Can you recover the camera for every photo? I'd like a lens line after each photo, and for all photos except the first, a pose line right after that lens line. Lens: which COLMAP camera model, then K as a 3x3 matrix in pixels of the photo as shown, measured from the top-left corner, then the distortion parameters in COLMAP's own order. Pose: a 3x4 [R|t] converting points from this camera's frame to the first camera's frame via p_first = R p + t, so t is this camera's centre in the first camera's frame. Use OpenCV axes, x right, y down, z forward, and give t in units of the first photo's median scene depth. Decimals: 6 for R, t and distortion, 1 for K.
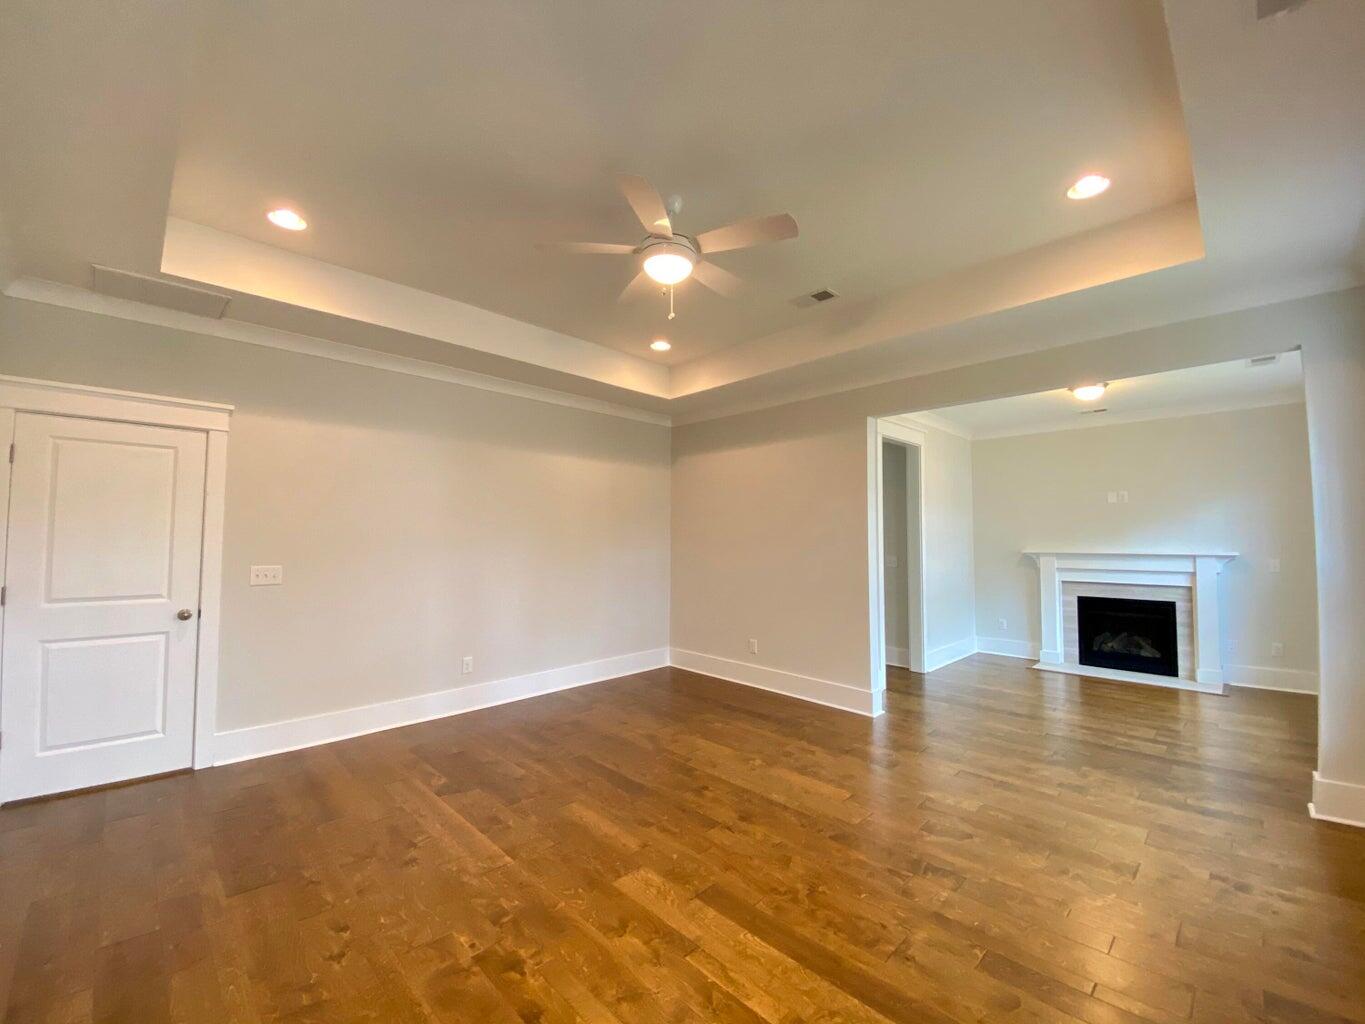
lens RADIAL K [[566.4, 0, 679.7], [0, 566.4, 503.1], [0, 0, 1]] dist [0.030597, -0.020566]
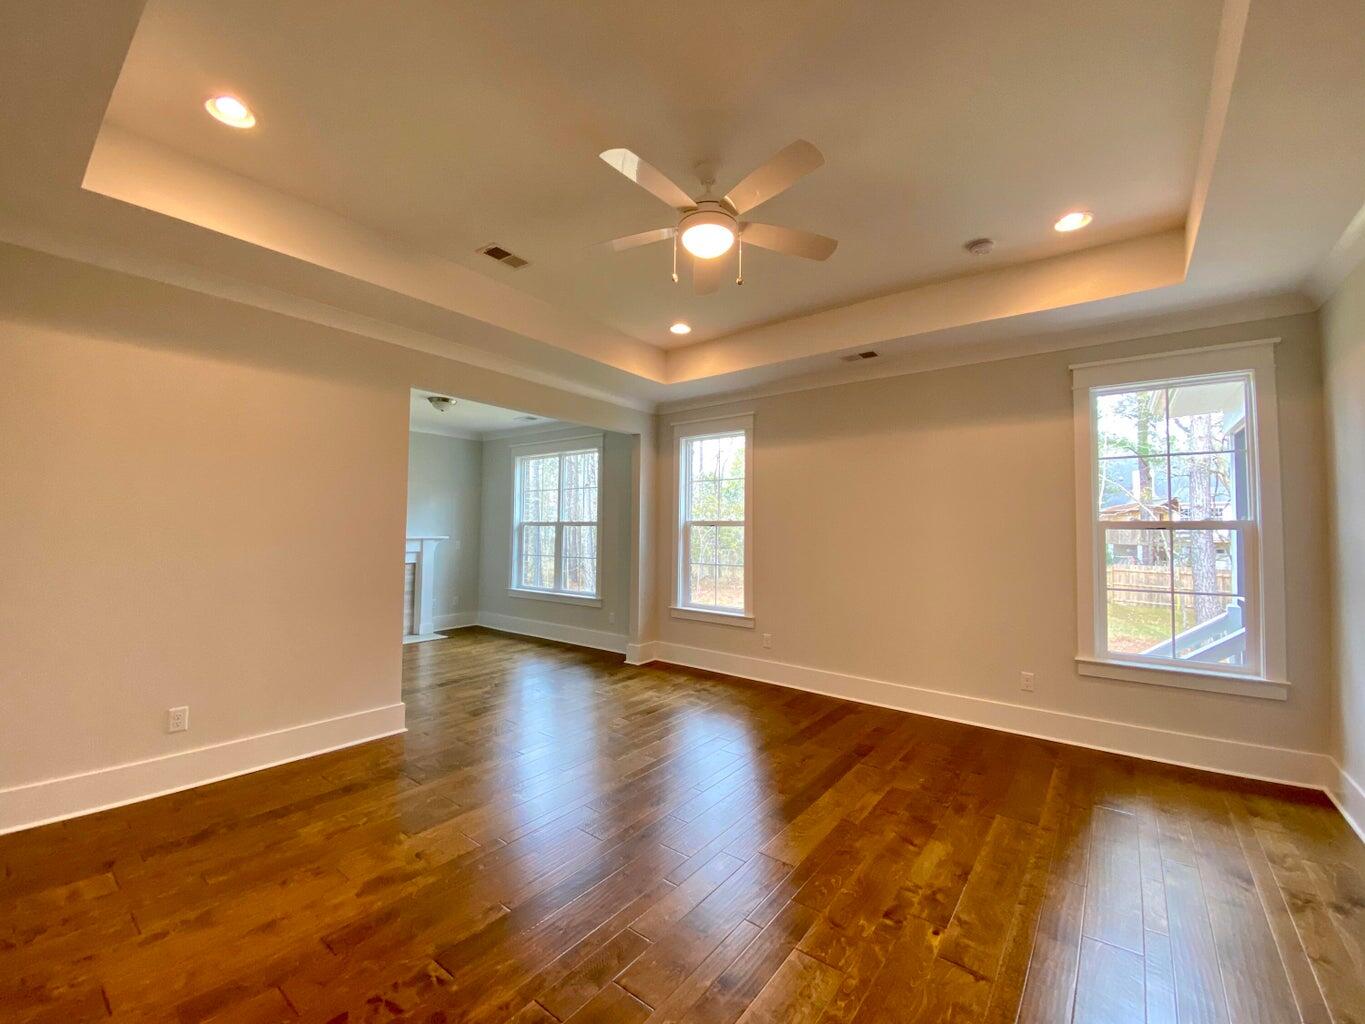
lens RADIAL K [[561.8, 0, 679.3], [0, 561.8, 512.1], [0, 0, 1]] dist [0.027872, -0.020141]
pose [[-0.148660, 0.029408, 0.988451, -0.482927], [-0.078924, 0.996016, -0.041503, 0.037081], [-0.985734, -0.084183, -0.145747, 0.609411]]
